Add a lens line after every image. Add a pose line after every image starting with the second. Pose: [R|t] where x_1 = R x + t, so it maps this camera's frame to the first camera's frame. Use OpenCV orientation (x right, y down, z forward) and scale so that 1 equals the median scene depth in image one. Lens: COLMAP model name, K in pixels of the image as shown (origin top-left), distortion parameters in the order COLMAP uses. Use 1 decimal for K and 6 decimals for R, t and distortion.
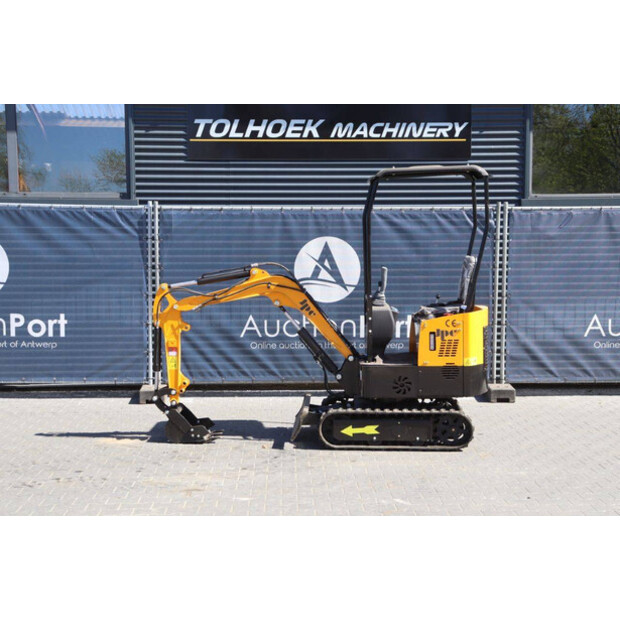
lens RADIAL K [[1043.9, 0, 310.0], [0, 1043.9, 310.0], [0, 0, 1]] dist [0.185756, 0.194002]
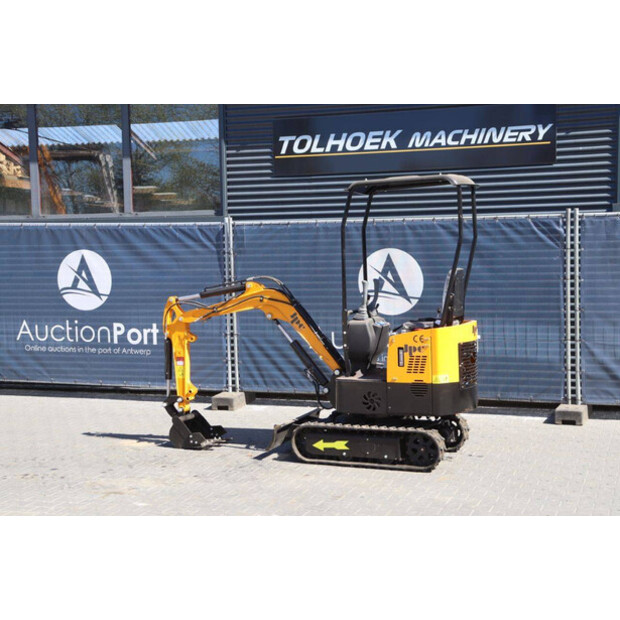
lens RADIAL K [[1043.9, 0, 310.0], [0, 1043.9, 310.0], [0, 0, 1]] dist [0.185756, 0.194002]
pose [[0.936483, 0.006830, -0.350645, 0.294290], [-0.009028, 0.999949, -0.004633, -0.006625], [0.350596, 0.007504, 0.936497, 0.046538]]
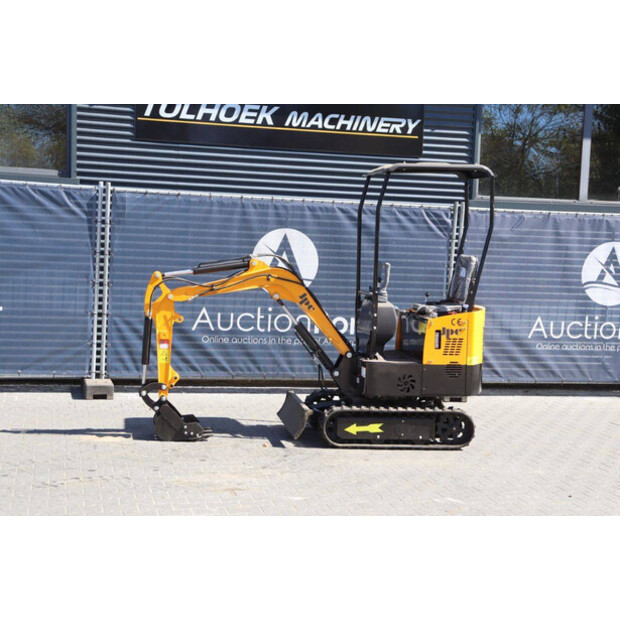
lens RADIAL K [[1089.7, 0, 310.0], [0, 1089.7, 310.0], [0, 0, 1]] dist [0.240093, 0.147170]
pose [[0.978592, 0.028789, 0.203789, -0.166571], [-0.029590, 0.999562, 0.000886, 0.003501], [-0.203674, -0.006897, 0.979015, 0.006266]]
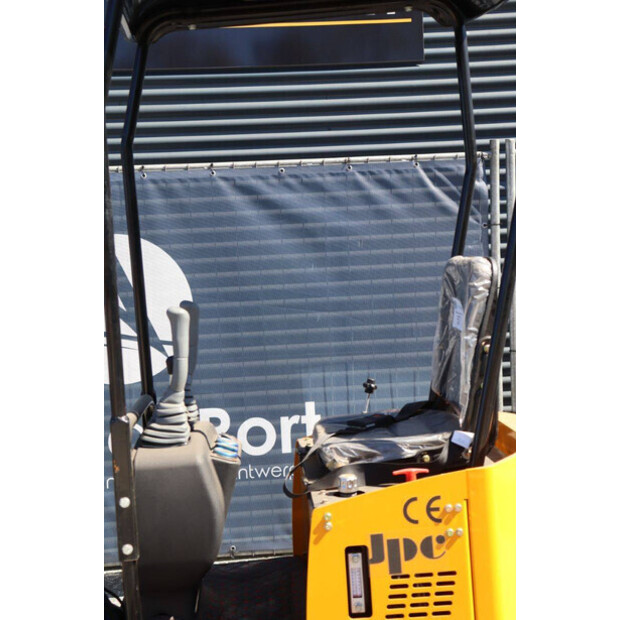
lens RADIAL K [[912.6, 0, 310.0], [0, 912.6, 310.0], [0, 0, 1]] dist [0.134787, -0.001021]
pose [[0.997299, -0.050318, 0.053499, 0.074585], [0.051278, 0.998544, -0.016730, -0.027483], [-0.052580, 0.019429, 0.998428, 0.596291]]
